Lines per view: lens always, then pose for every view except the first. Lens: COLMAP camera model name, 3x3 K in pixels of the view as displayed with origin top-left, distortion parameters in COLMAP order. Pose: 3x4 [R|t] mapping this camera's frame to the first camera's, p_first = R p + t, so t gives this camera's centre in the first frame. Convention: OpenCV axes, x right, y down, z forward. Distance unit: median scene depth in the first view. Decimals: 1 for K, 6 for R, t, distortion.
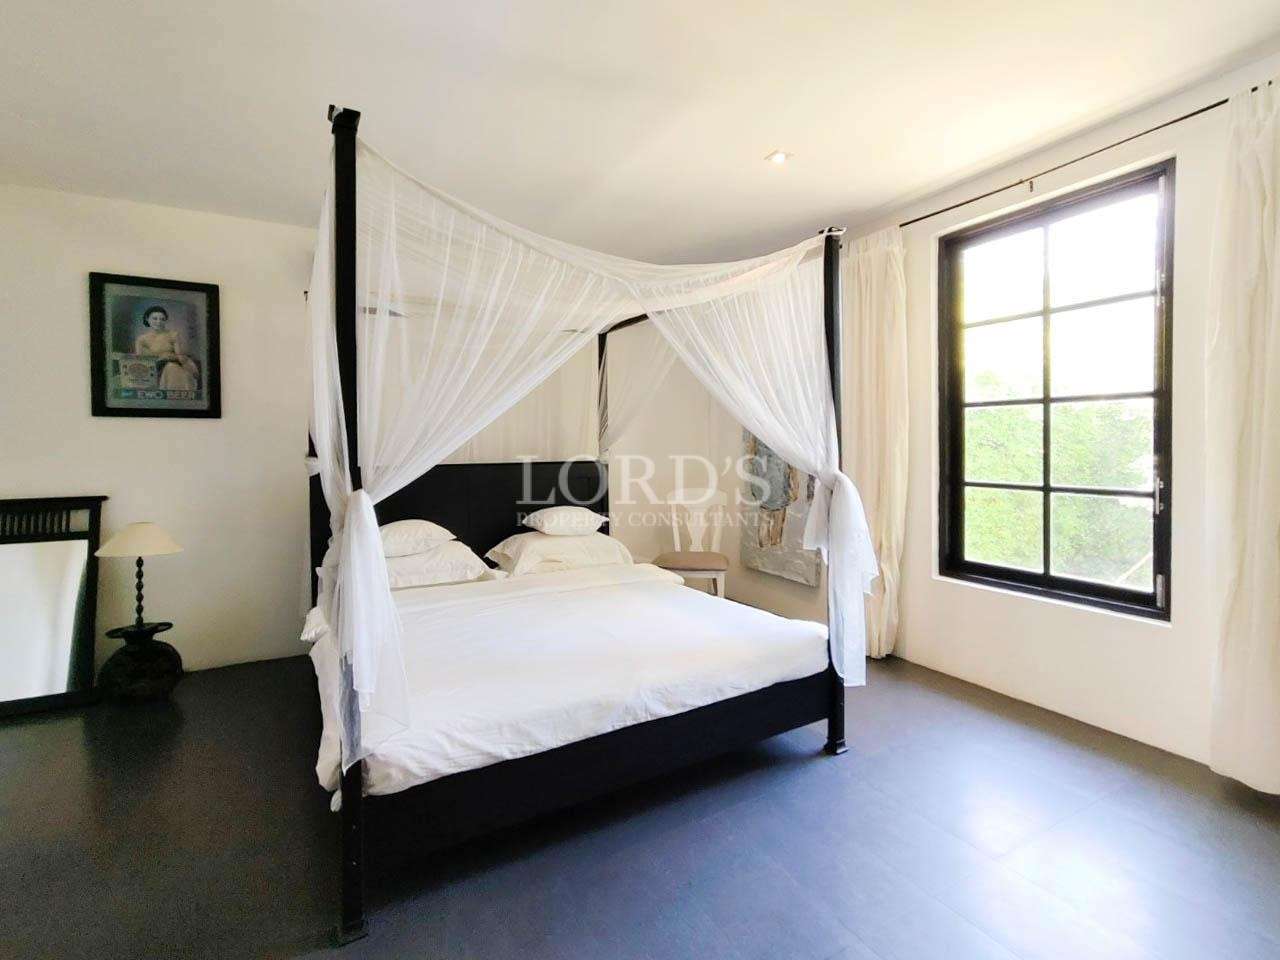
lens RADIAL K [[591.4, 0, 635.3], [0, 591.4, 454.5], [0, 0, 1]] dist [-0.002852, -0.000346]
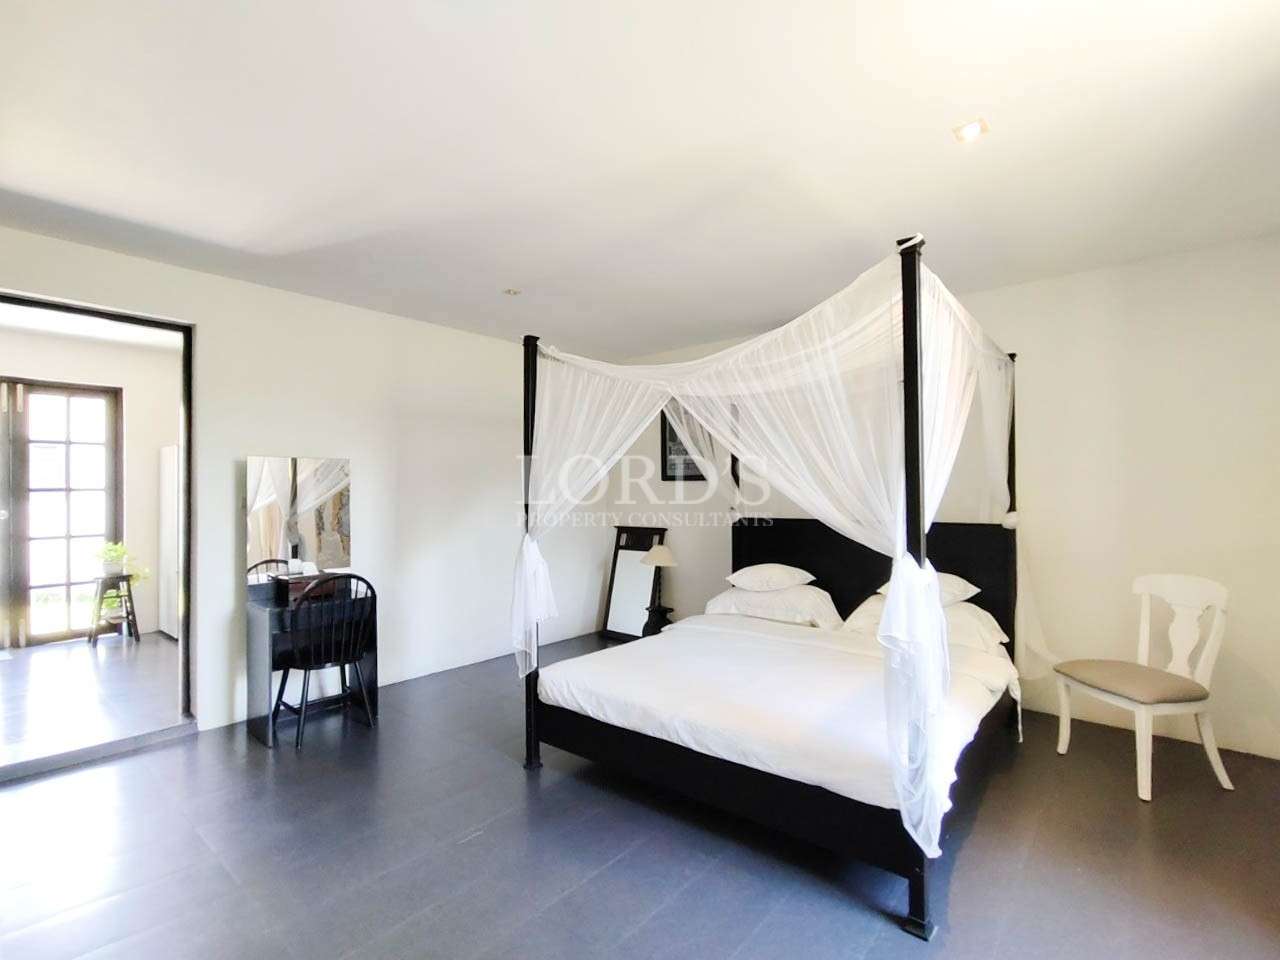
lens RADIAL K [[631.2, 0, 640.0], [0, 631.2, 480.0], [0, 0, 1]] dist [0.003609, 0.001294]
pose [[0.351733, -0.002066, -0.936098, 1.121989], [-0.012451, 0.999899, -0.006886, -0.077064], [0.936017, 0.014077, 0.351672, 0.428338]]
